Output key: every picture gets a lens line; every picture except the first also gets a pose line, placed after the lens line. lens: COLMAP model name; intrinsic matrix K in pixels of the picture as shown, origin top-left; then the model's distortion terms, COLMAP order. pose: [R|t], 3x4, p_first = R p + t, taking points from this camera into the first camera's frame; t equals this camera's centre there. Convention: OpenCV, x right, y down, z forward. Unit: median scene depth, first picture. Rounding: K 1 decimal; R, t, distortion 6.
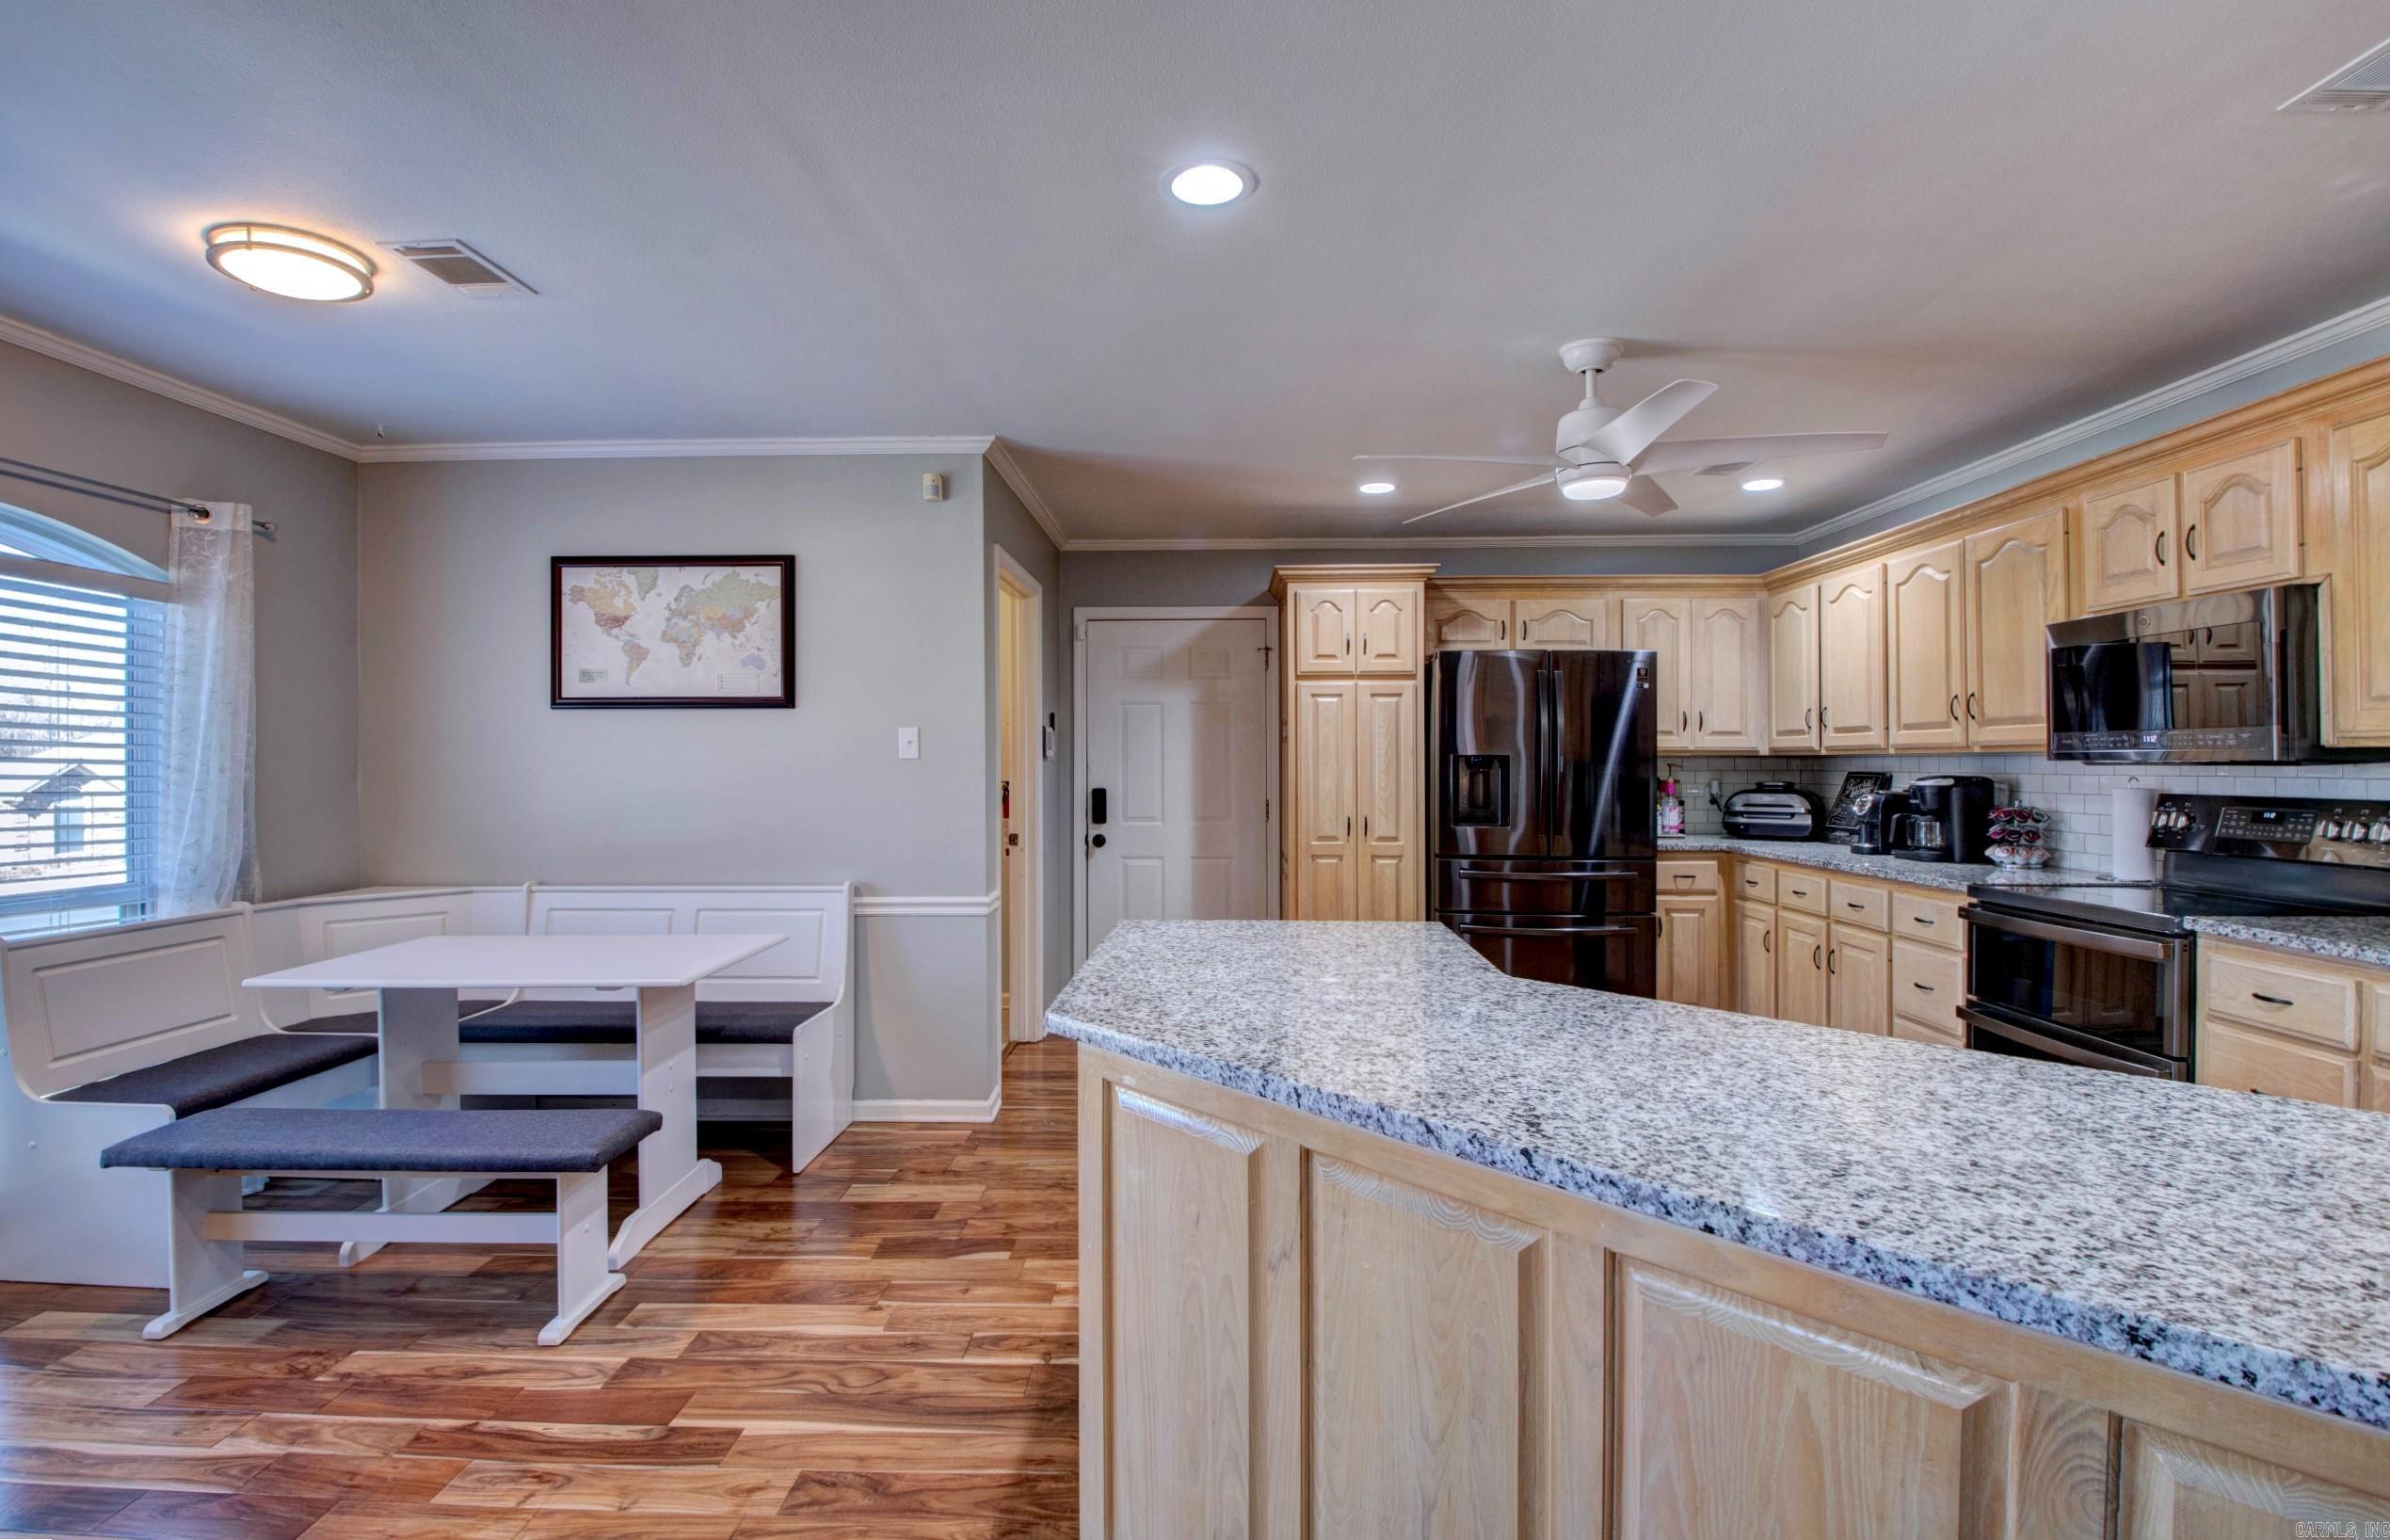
lens RADIAL K [[1110.4, 0, 1187.7], [0, 1110.4, 760.1], [0, 0, 1]] dist [0.021793, -0.037853]
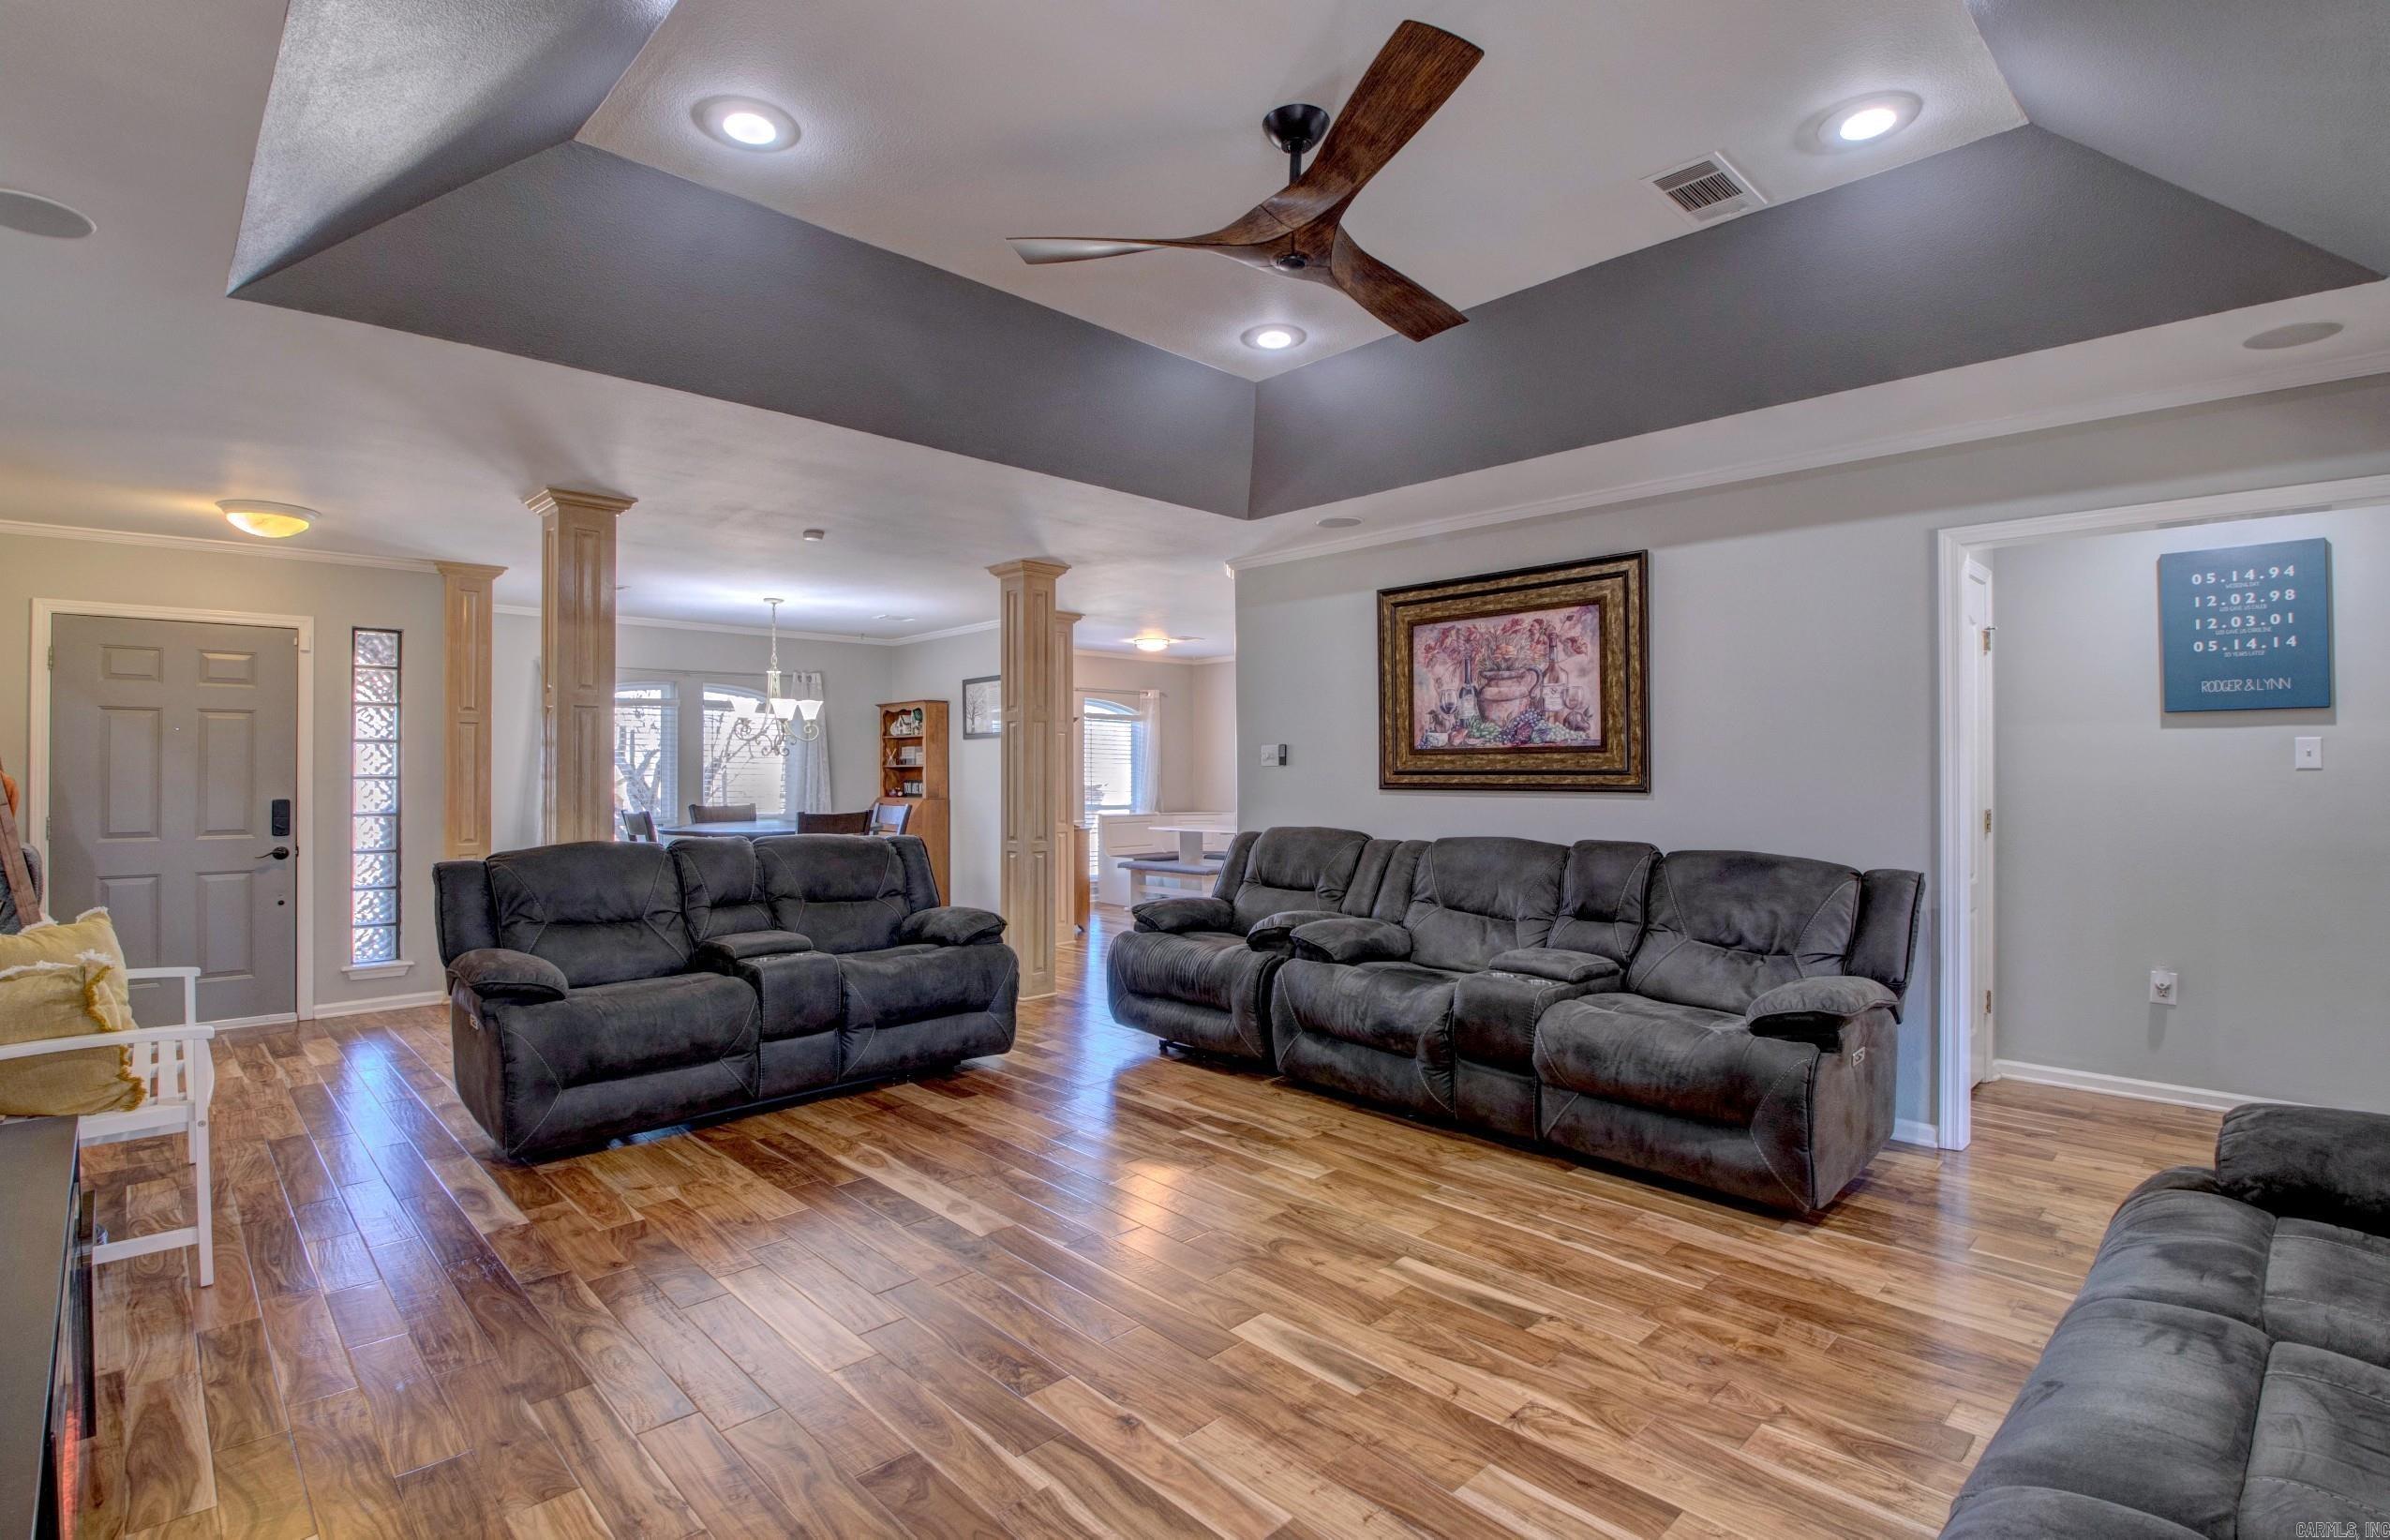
lens RADIAL K [[1110.5, 0, 1187.7], [0, 1110.5, 760.1], [0, 0, 1]] dist [0.021793, -0.037853]
pose [[0.701959, -0.004183, -0.712205, 1.339513], [-0.000088, 0.999982, -0.005959, -0.003076], [0.712218, 0.004245, 0.701946, -1.078259]]
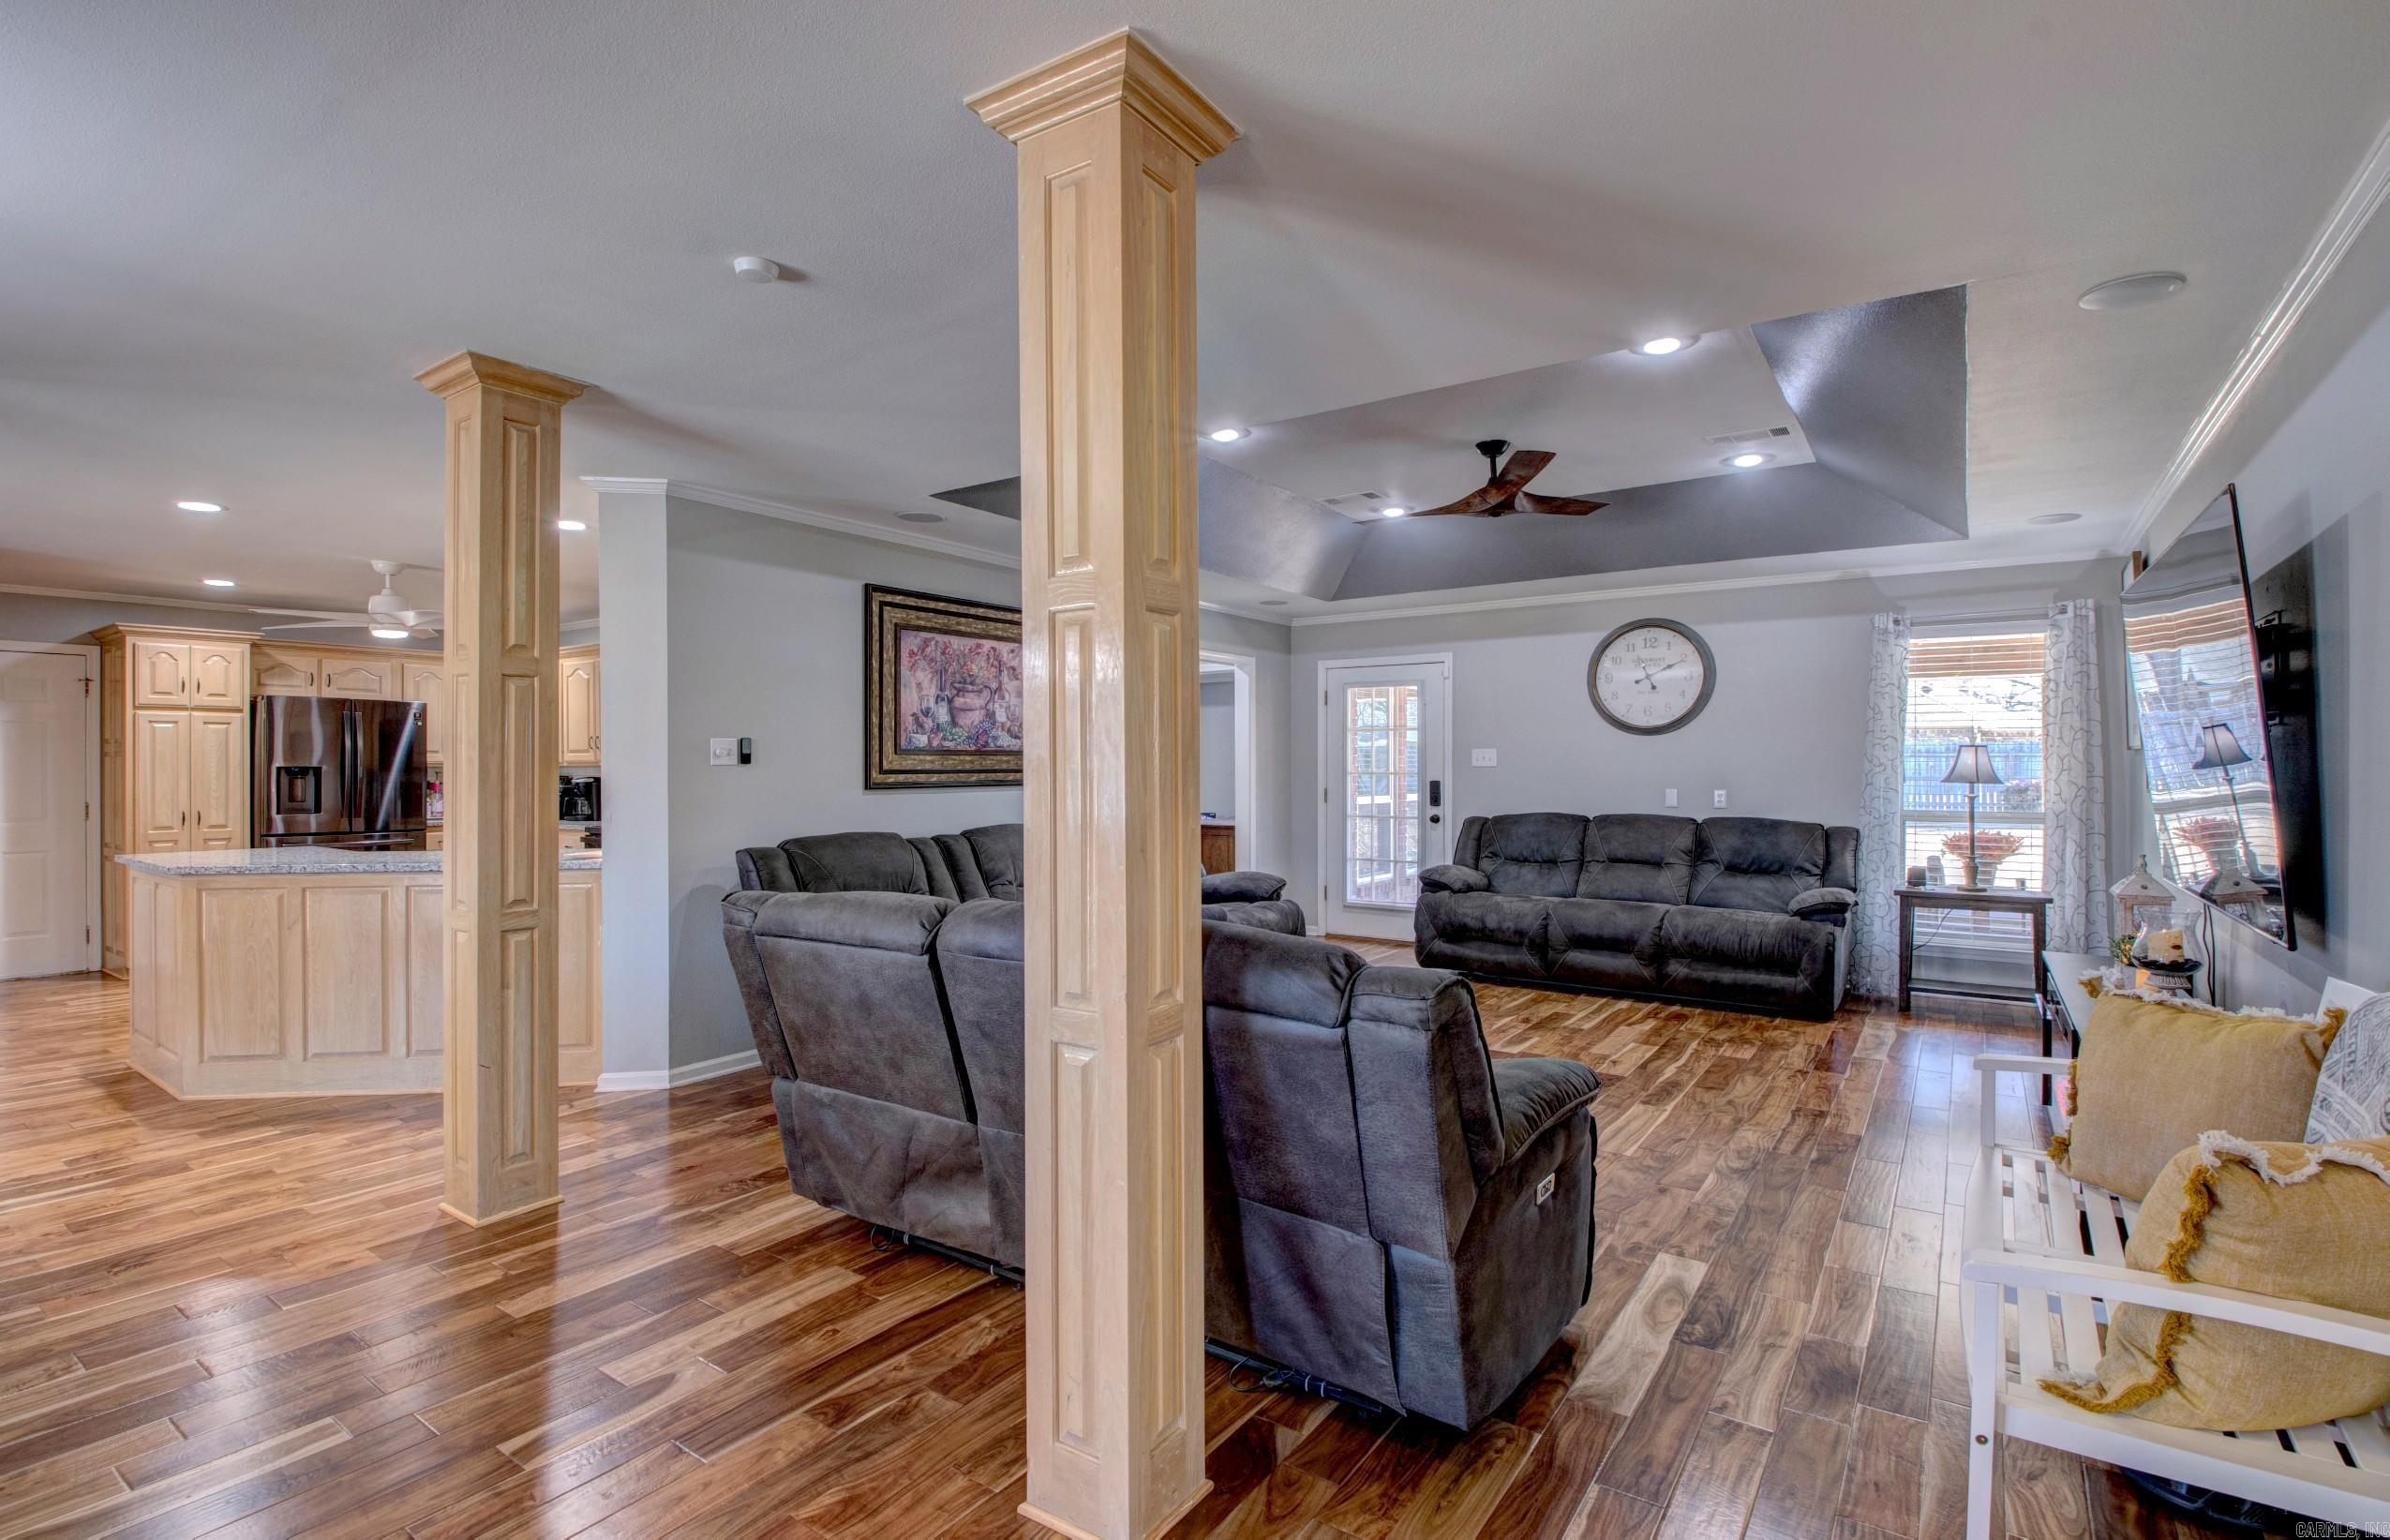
lens RADIAL K [[1123.6, 0, 1183.7], [0, 1123.6, 760.9], [0, 0, 1]] dist [0.012047, -0.026592]
pose [[0.552009, 0.006148, 0.833816, -0.407787], [0.000805, 0.999968, -0.007906, 0.001784], [-0.833838, 0.005035, 0.551986, -1.002248]]
